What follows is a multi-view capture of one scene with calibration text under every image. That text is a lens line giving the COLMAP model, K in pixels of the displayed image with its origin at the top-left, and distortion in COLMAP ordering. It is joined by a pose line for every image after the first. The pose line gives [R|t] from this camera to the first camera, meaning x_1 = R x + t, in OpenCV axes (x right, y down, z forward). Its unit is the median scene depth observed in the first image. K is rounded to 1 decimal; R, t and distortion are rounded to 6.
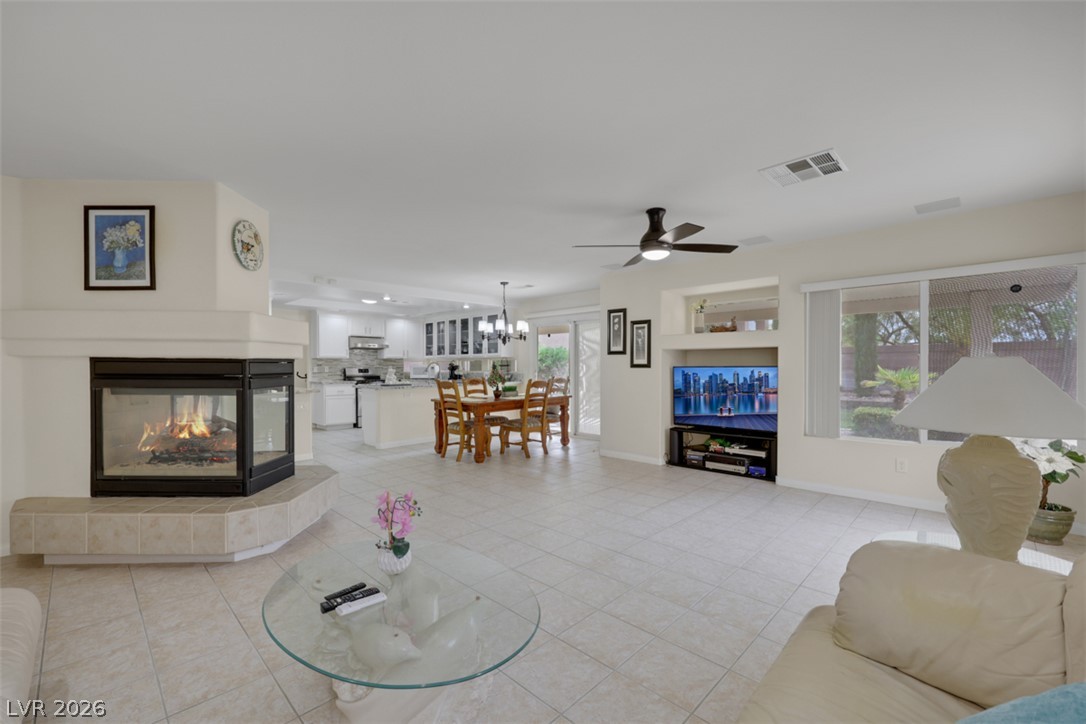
lens RADIAL K [[450.6, 0, 543.0], [0, 450.6, 362.0], [0, 0, 1]] dist [-0.000678, 0.000018]
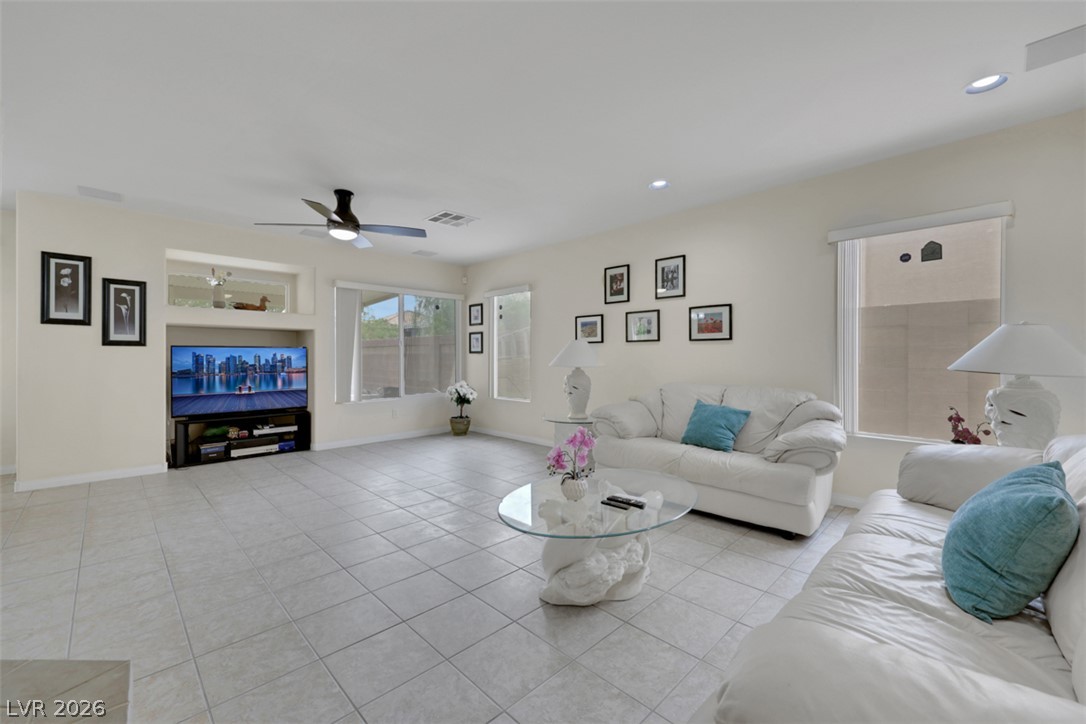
lens RADIAL K [[447.0, 0, 541.6], [0, 447.0, 356.6], [0, 0, 1]] dist [0.002429, 0.000218]
pose [[0.027005, 0.009096, 0.999594, -0.505350], [-0.010773, 0.999903, -0.008808, 0.030341], [-0.999577, -0.010530, 0.027101, 0.332379]]
